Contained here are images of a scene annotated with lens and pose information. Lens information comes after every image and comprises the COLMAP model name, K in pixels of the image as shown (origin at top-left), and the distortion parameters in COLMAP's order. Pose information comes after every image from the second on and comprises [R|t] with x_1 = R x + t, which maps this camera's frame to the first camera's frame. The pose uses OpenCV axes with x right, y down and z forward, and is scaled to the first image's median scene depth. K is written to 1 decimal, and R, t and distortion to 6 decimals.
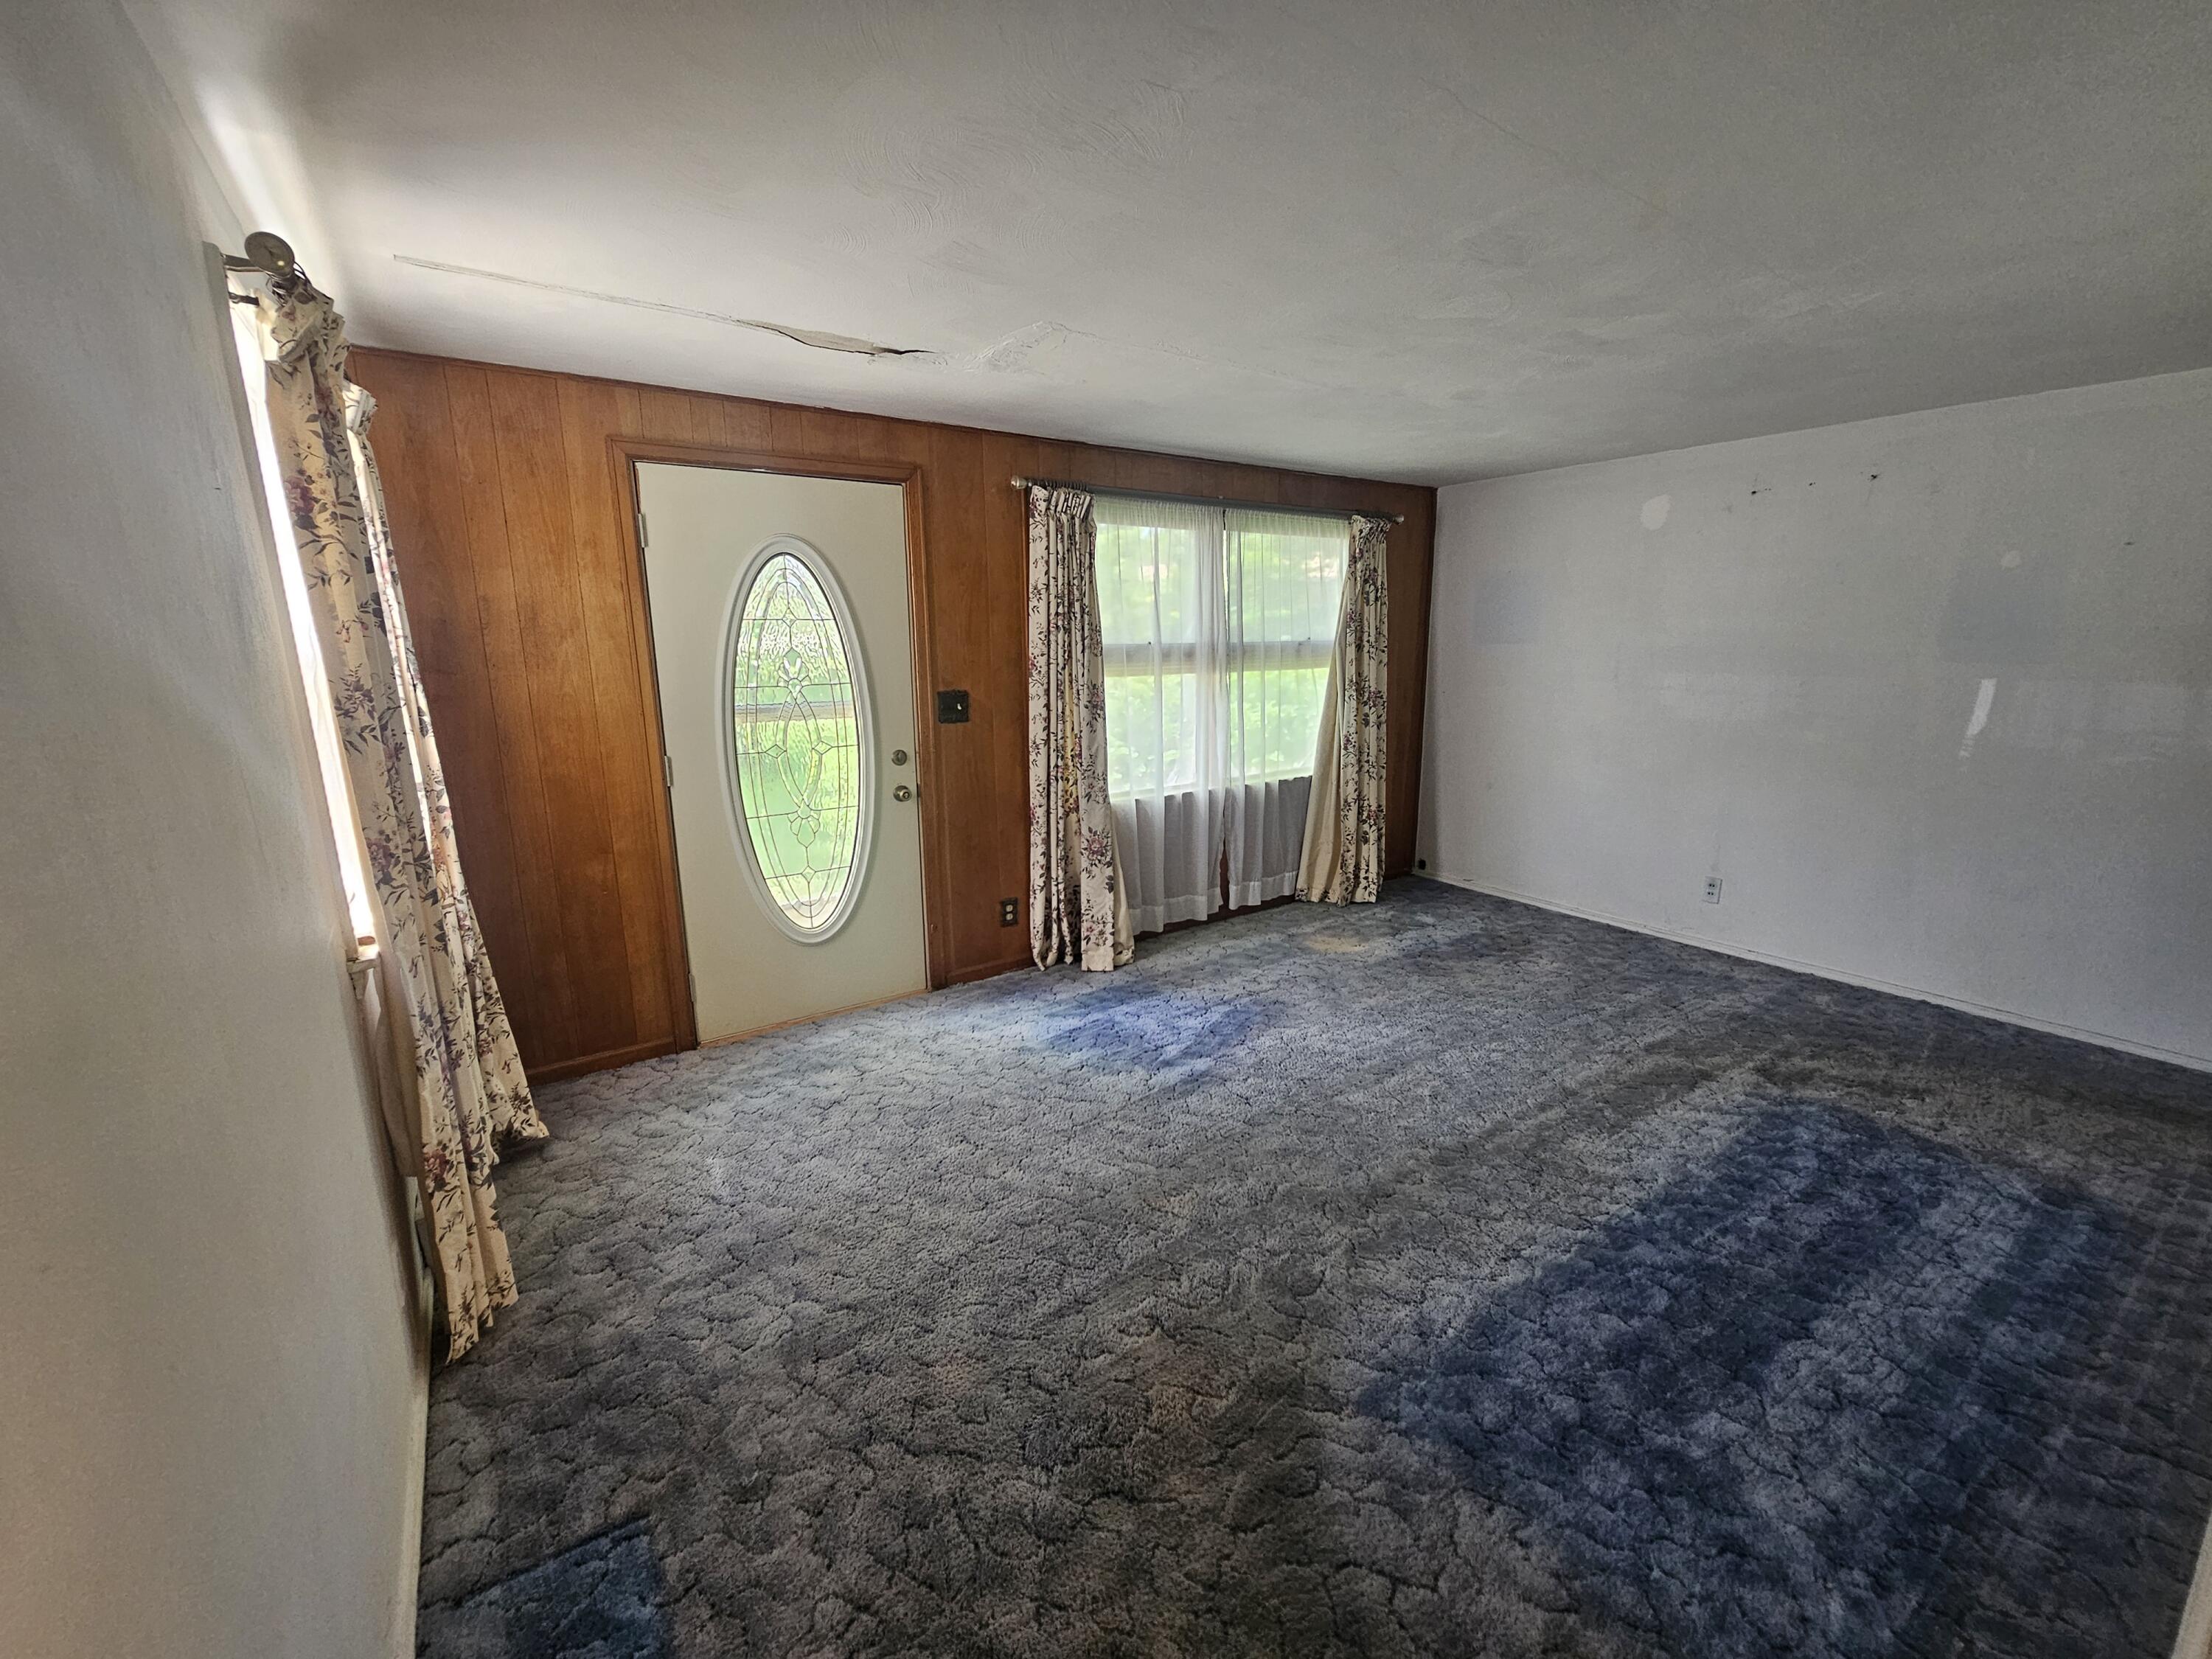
lens RADIAL K [[908.7, 0, 1096.1], [0, 908.7, 826.9], [0, 0, 1]] dist [0.000083, -0.000667]
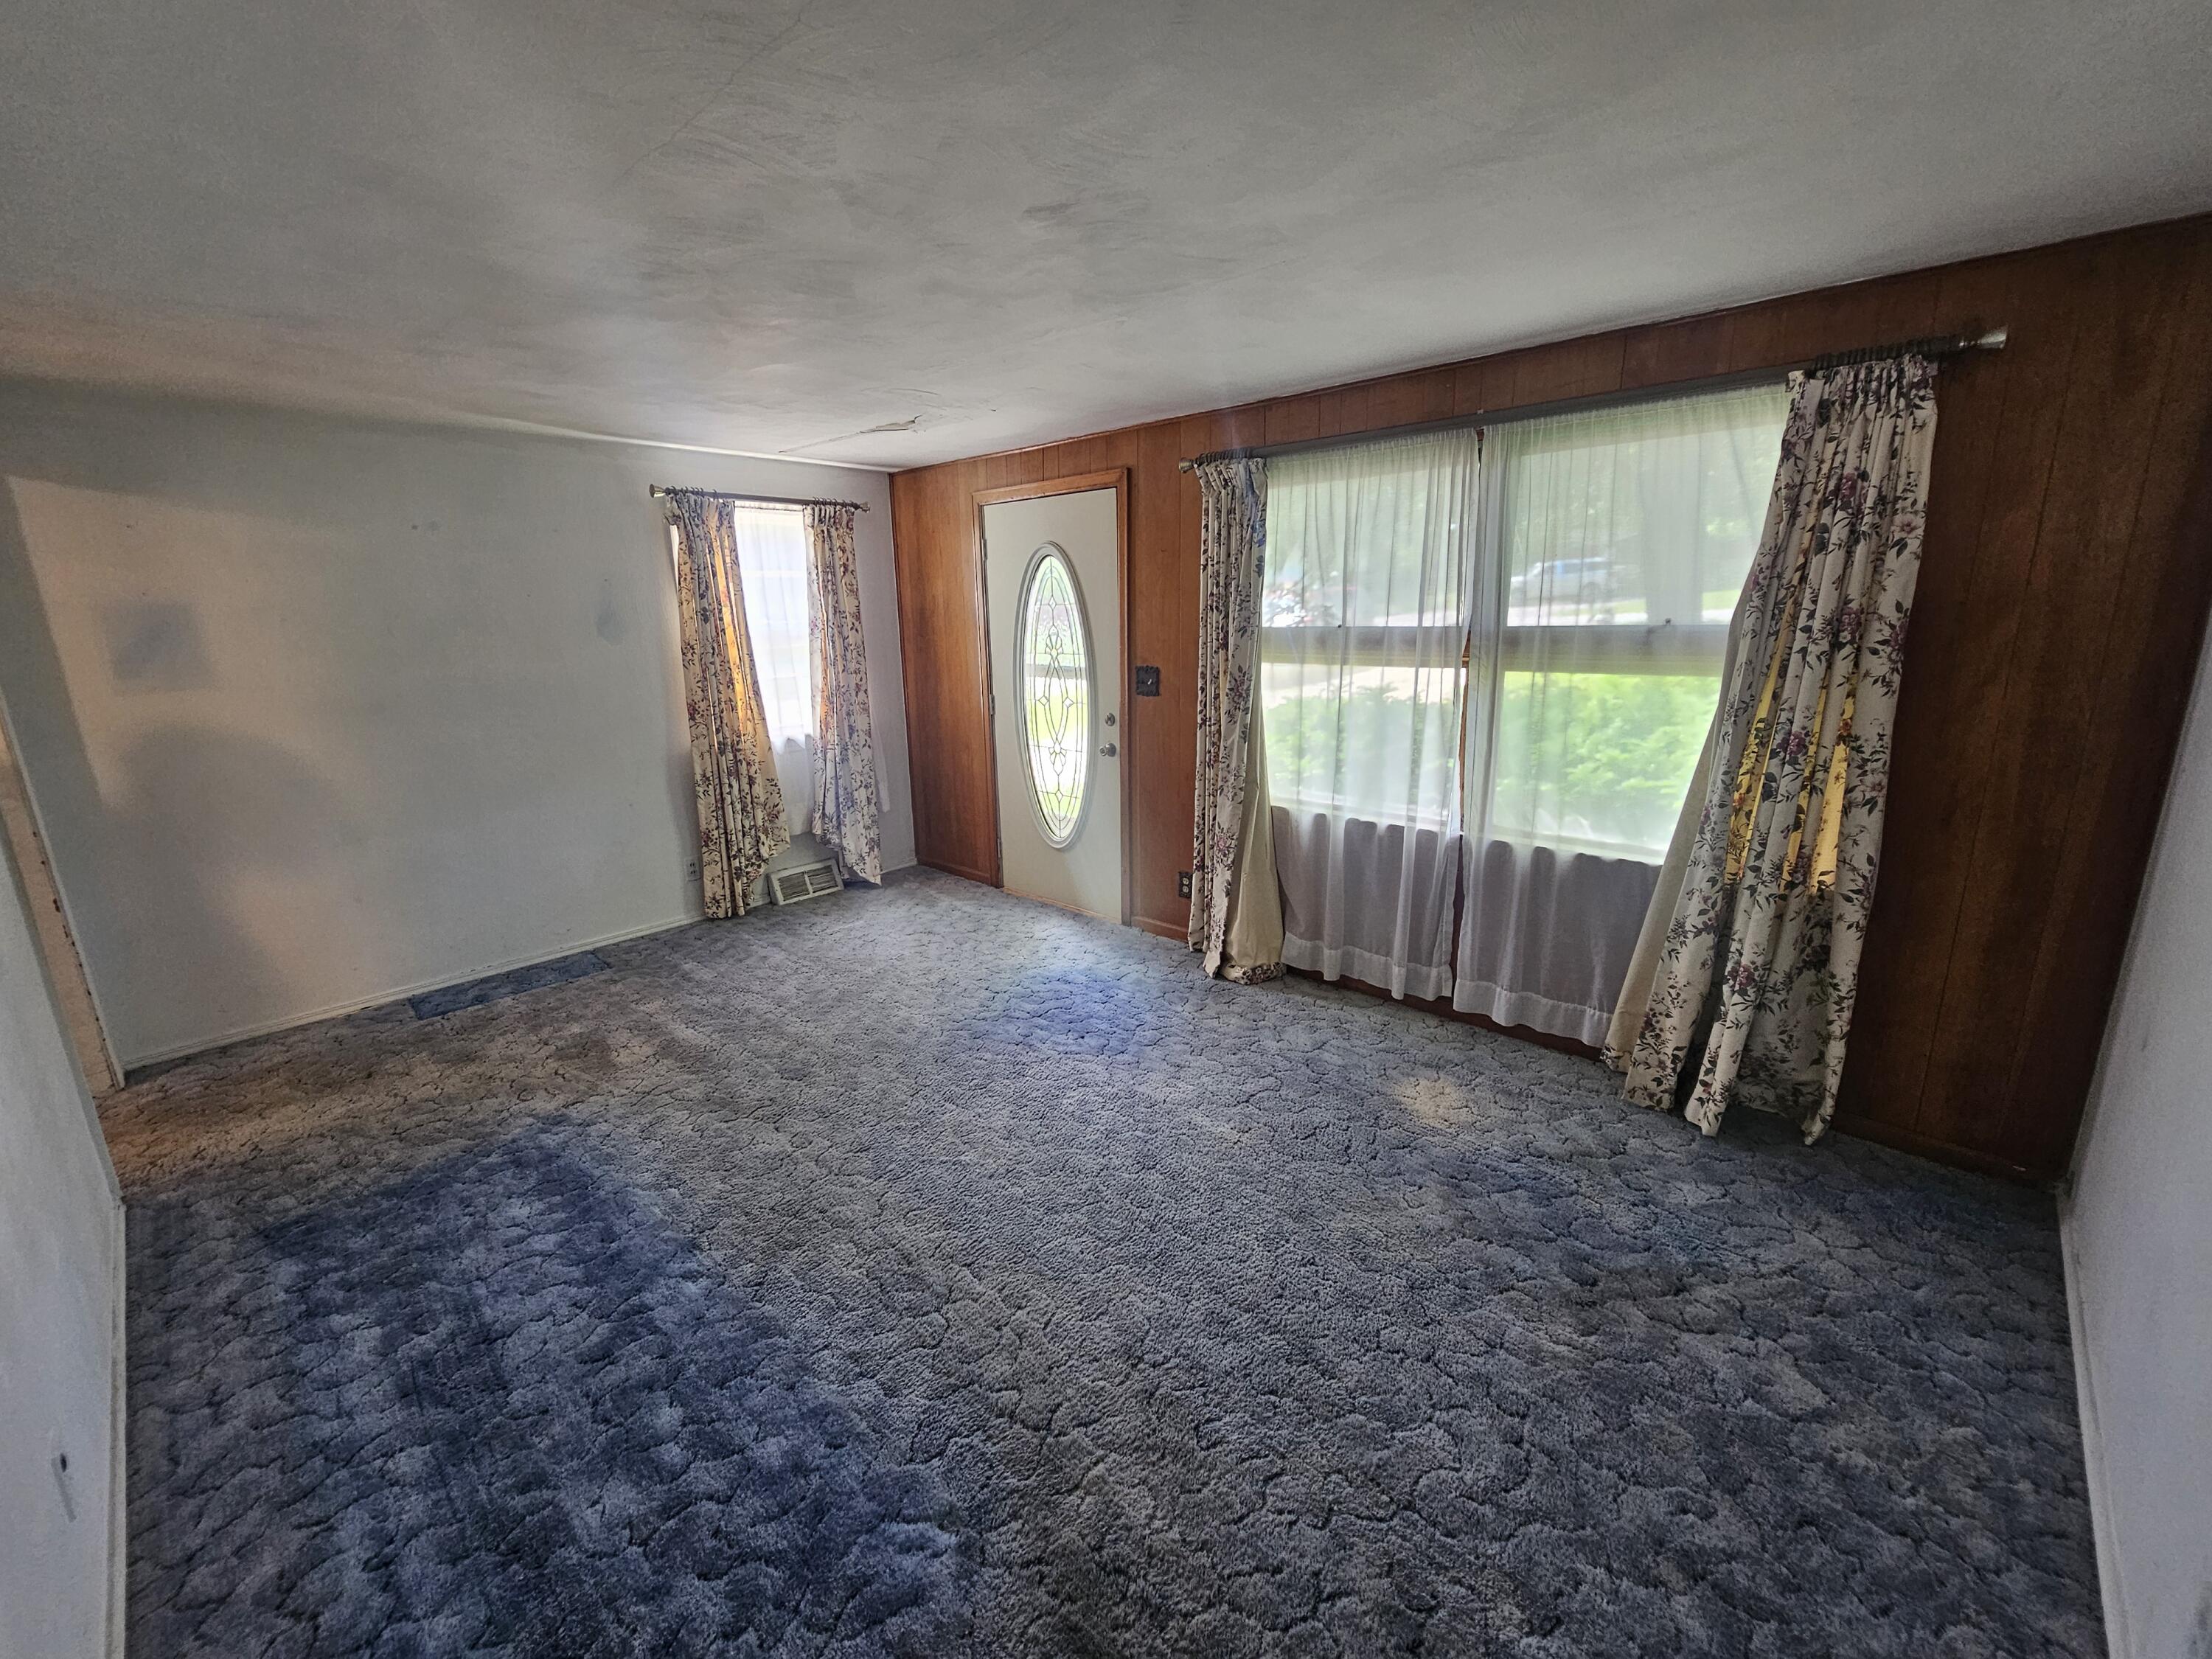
lens RADIAL K [[908.7, 0, 1096.1], [0, 908.7, 826.9], [0, 0, 1]] dist [0.000083, -0.000667]
pose [[0.211269, 0.237918, -0.948030, 0.855159], [-0.178445, 0.963011, 0.201911, -0.161739], [0.961001, 0.126514, 0.245910, 0.642287]]
